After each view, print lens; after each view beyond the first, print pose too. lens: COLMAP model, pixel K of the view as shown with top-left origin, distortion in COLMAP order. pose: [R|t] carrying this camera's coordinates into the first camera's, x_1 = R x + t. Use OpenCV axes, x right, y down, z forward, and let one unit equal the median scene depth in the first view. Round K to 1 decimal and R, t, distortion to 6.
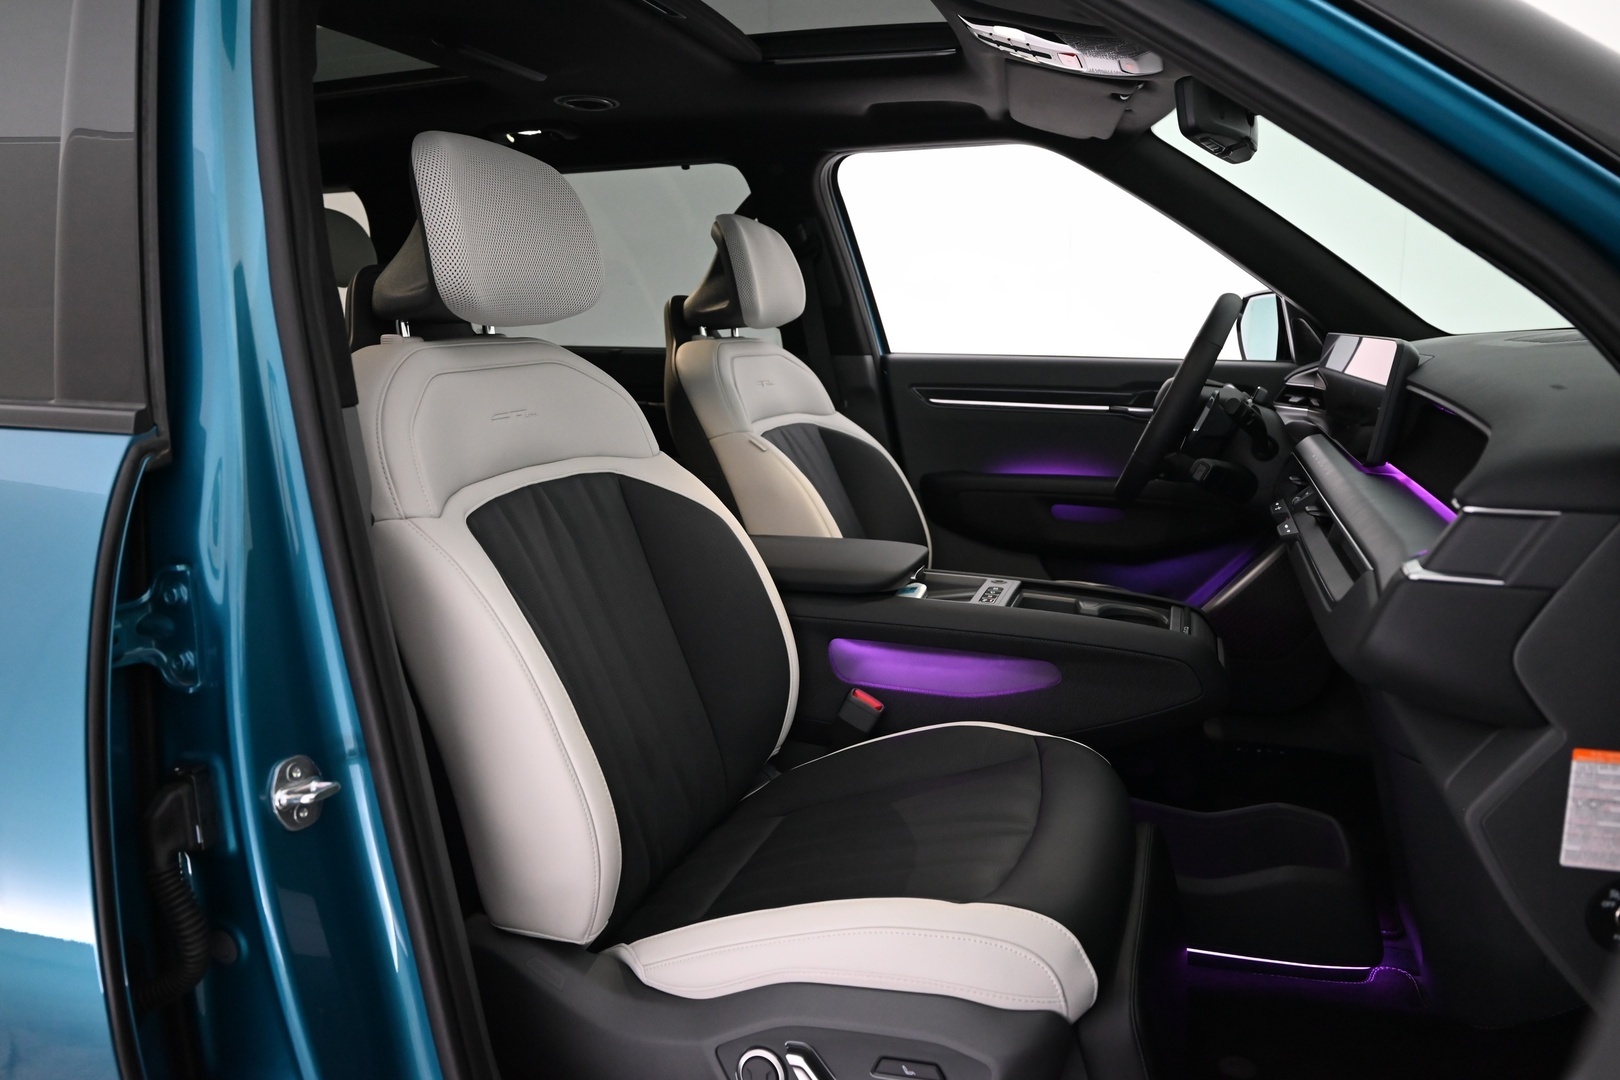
lens RADIAL K [[1151.4, 0, 810.0], [0, 1151.4, 540.0], [0, 0, 1]] dist [-0.008762, -0.000552]
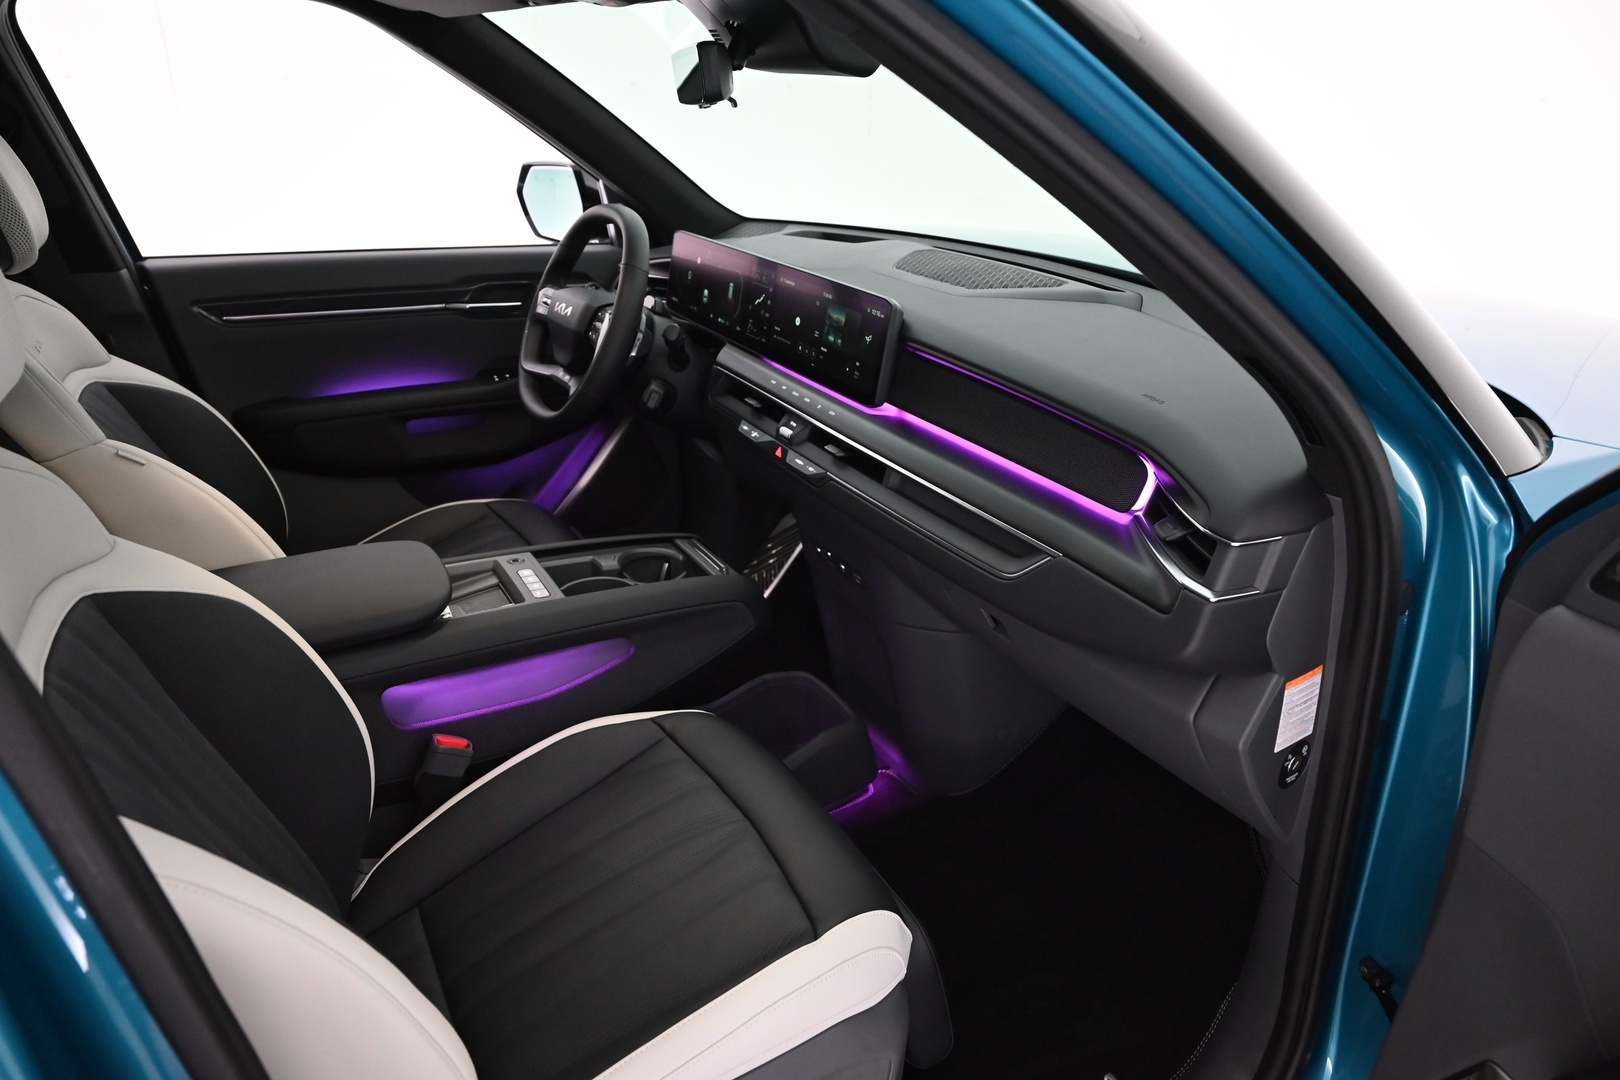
lens RADIAL K [[1137.7, 0, 810.0], [0, 1137.7, 540.0], [0, 0, 1]] dist [0.052923, -0.096869]
pose [[0.638796, -0.281477, 0.716038, -0.299631], [0.102546, 0.953519, 0.283347, -0.191544], [-0.762512, -0.107574, 0.637969, 0.205376]]
